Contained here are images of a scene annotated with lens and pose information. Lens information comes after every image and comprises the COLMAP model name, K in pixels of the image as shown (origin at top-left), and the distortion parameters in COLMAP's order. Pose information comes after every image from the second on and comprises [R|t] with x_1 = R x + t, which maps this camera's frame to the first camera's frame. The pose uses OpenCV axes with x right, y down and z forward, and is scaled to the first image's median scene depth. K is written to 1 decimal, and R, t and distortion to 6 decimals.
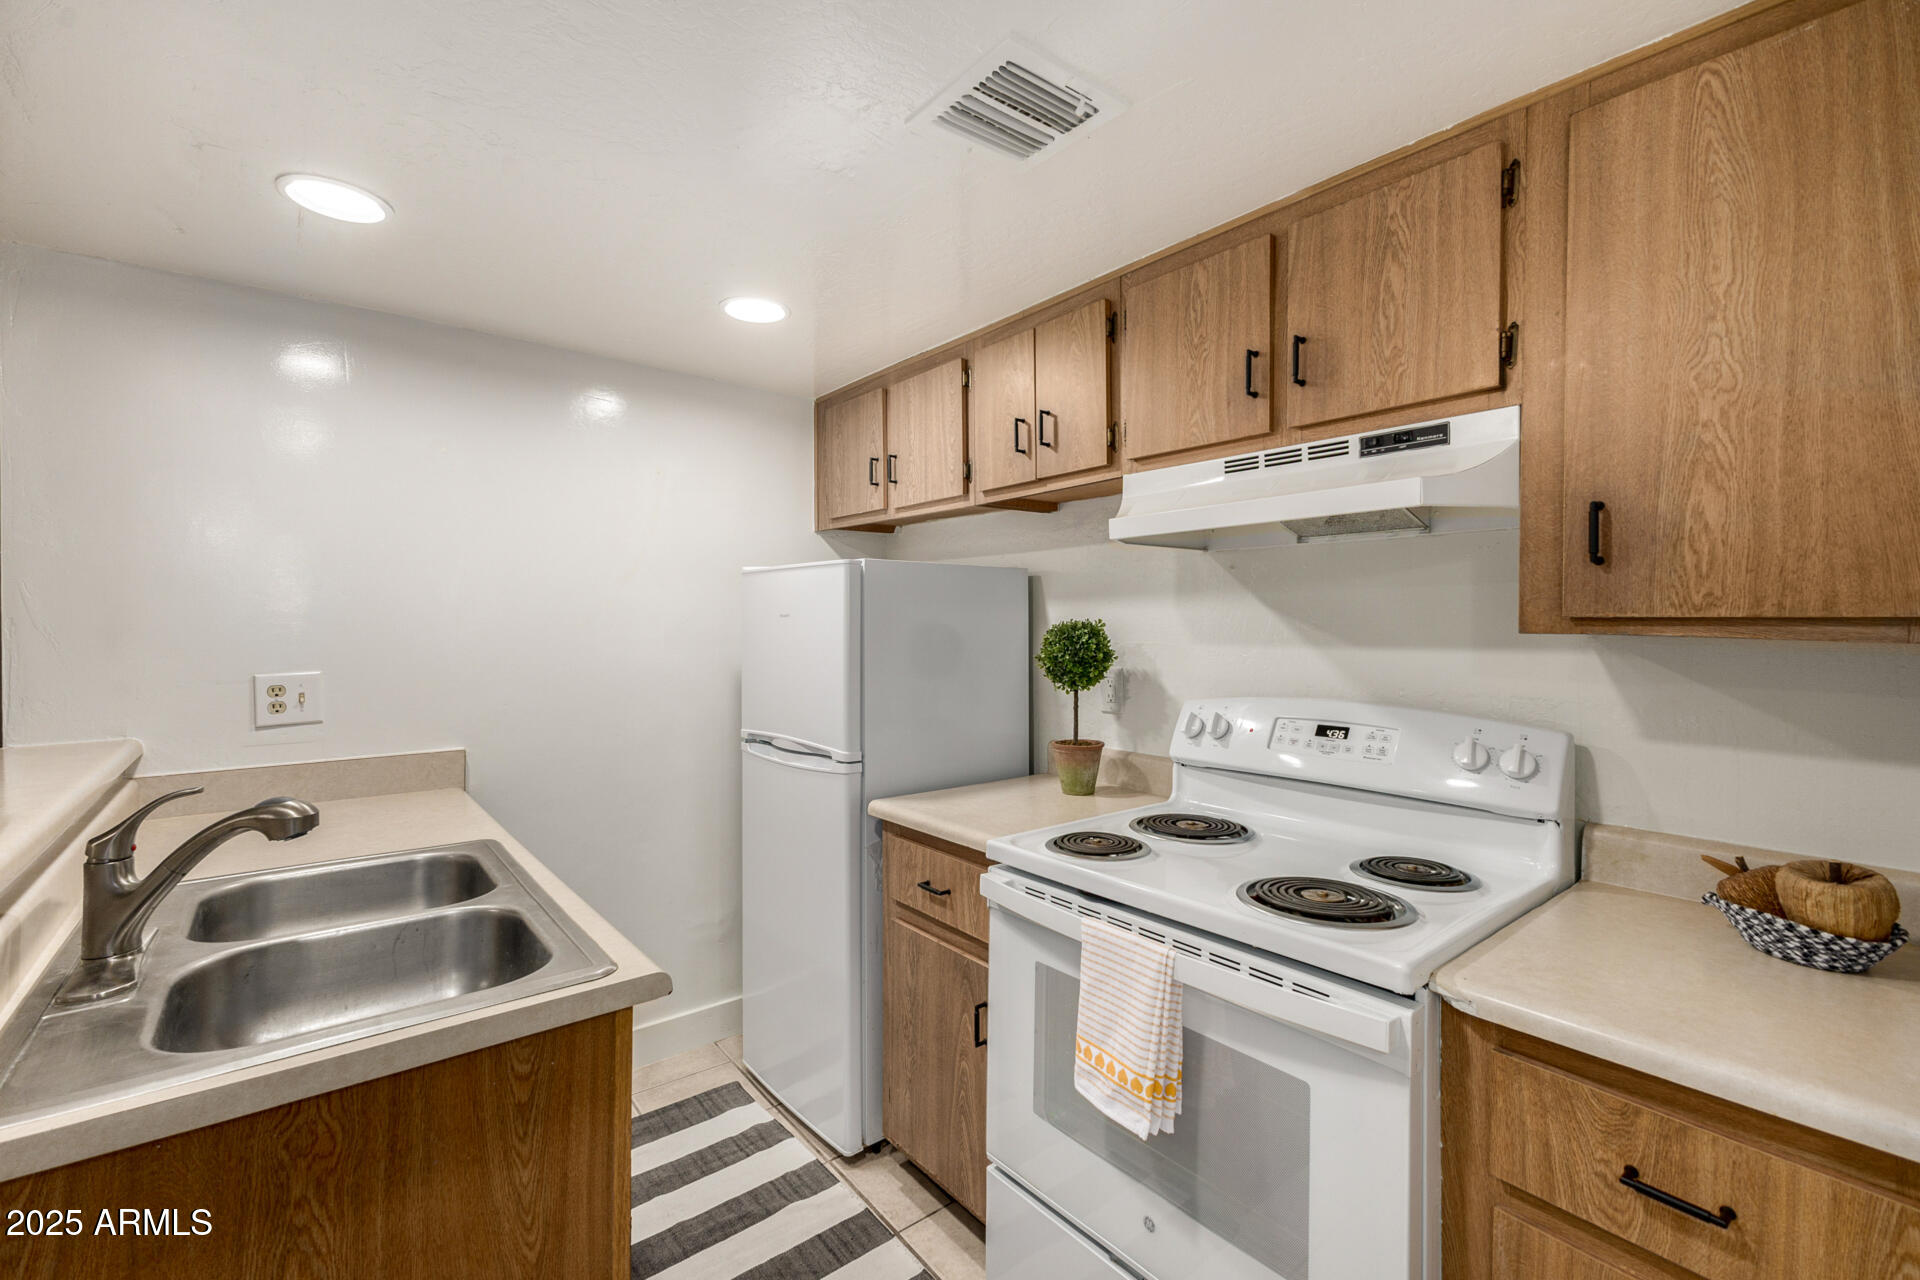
lens RADIAL K [[827.8, 0, 952.2], [0, 827.8, 627.9], [0, 0, 1]] dist [-0.014209, -0.000747]
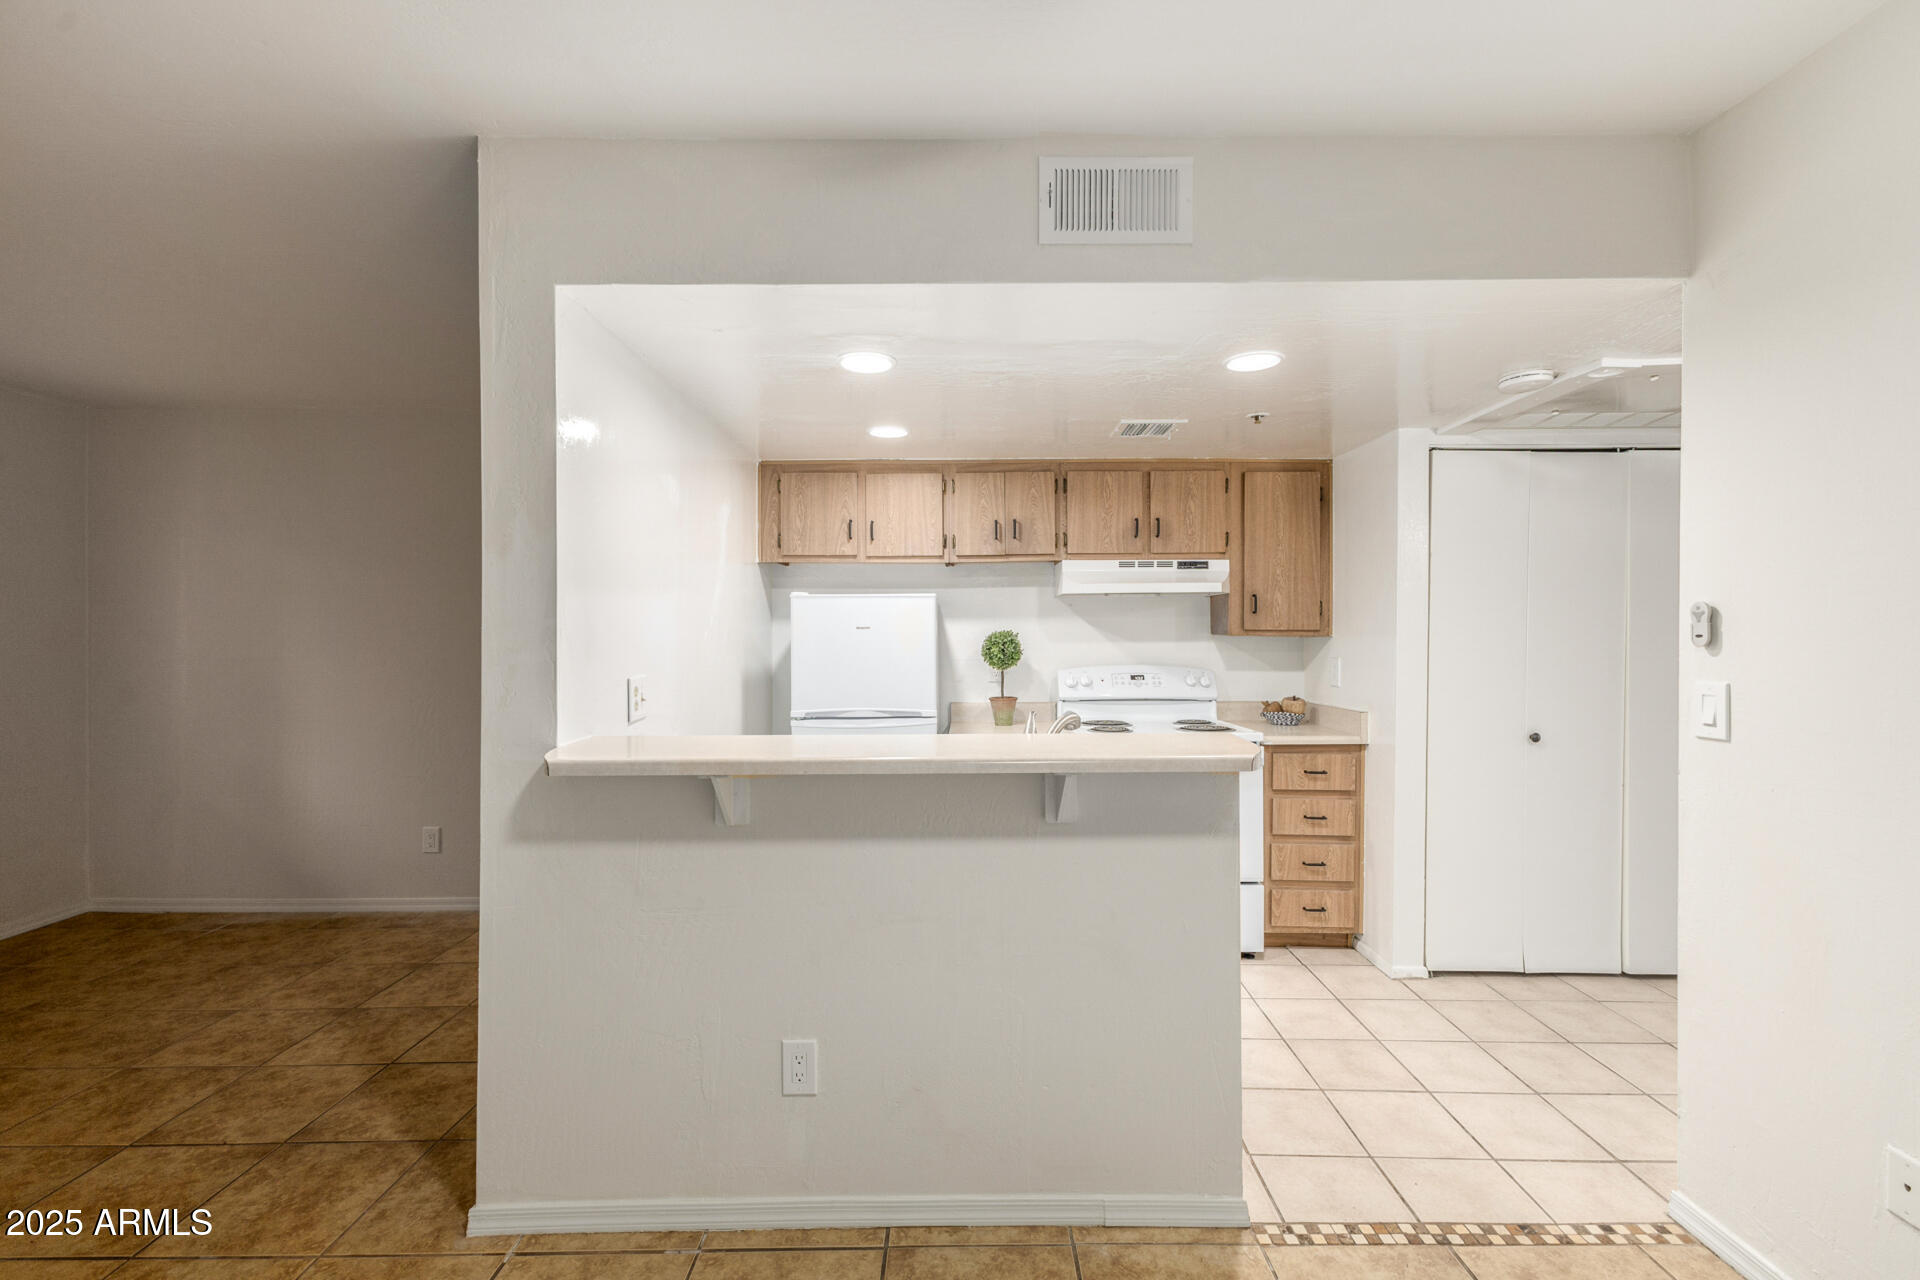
lens RADIAL K [[827.8, 0, 967.3], [0, 827.8, 639.7], [0, 0, 1]] dist [-0.014209, -0.000747]
pose [[0.607734, -0.004251, 0.794130, -1.887082], [0.011276, 0.999931, -0.003277, 0.019721], [-0.794061, 0.010946, 0.607740, -0.068577]]
